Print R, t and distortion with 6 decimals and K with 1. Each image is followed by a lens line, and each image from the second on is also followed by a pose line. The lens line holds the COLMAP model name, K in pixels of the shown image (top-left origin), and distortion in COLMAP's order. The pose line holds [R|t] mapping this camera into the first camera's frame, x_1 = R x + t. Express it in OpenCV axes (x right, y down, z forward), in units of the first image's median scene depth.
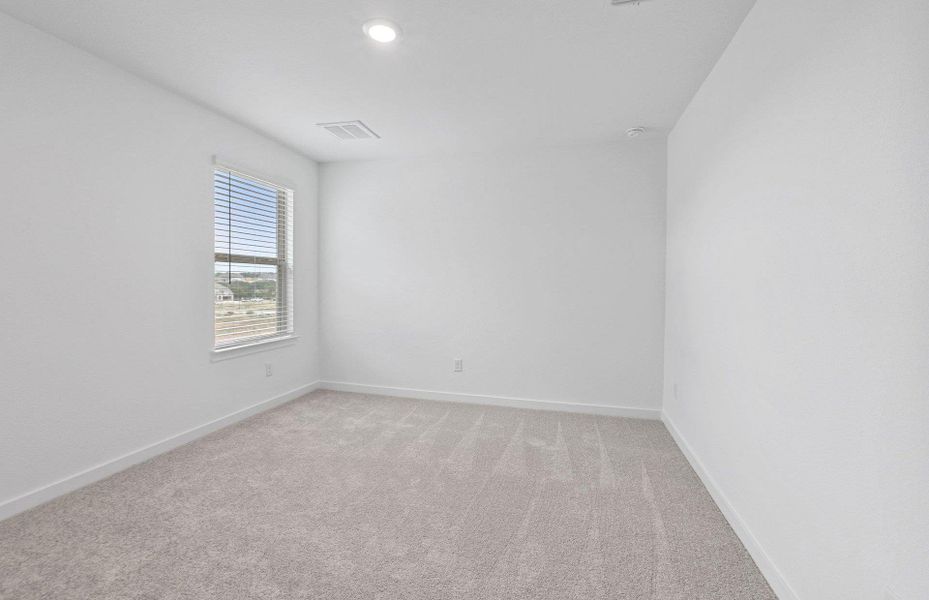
lens RADIAL K [[393.0, 0, 471.1], [0, 393.0, 296.1], [0, 0, 1]] dist [-0.006271, -0.000014]
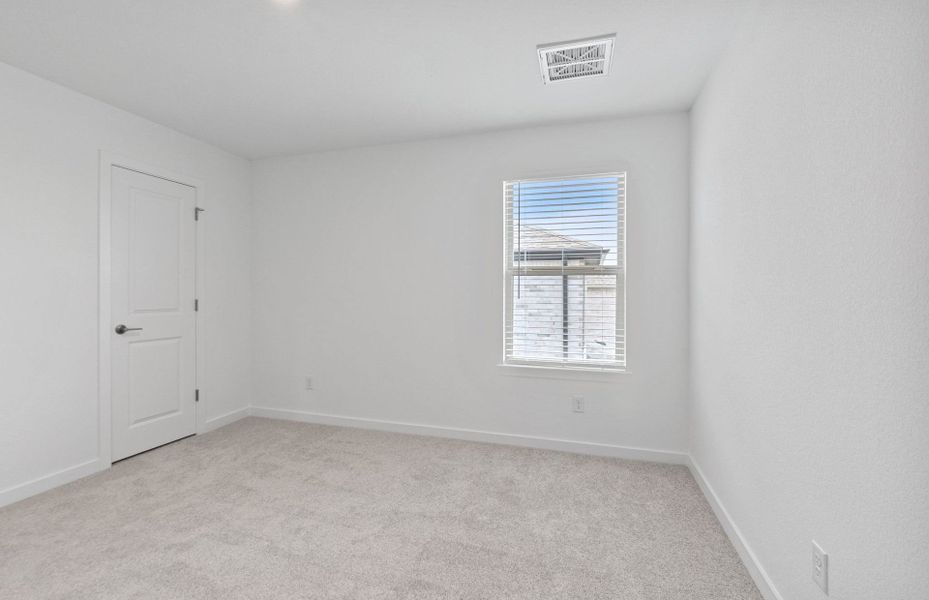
lens RADIAL K [[393.0, 0, 471.1], [0, 393.0, 296.1], [0, 0, 1]] dist [-0.006271, -0.000014]
pose [[-0.021637, 0.011939, -0.999695, 0.330380], [-0.037859, 0.999202, 0.012752, -0.043001], [0.999049, 0.038123, -0.021168, 0.860704]]
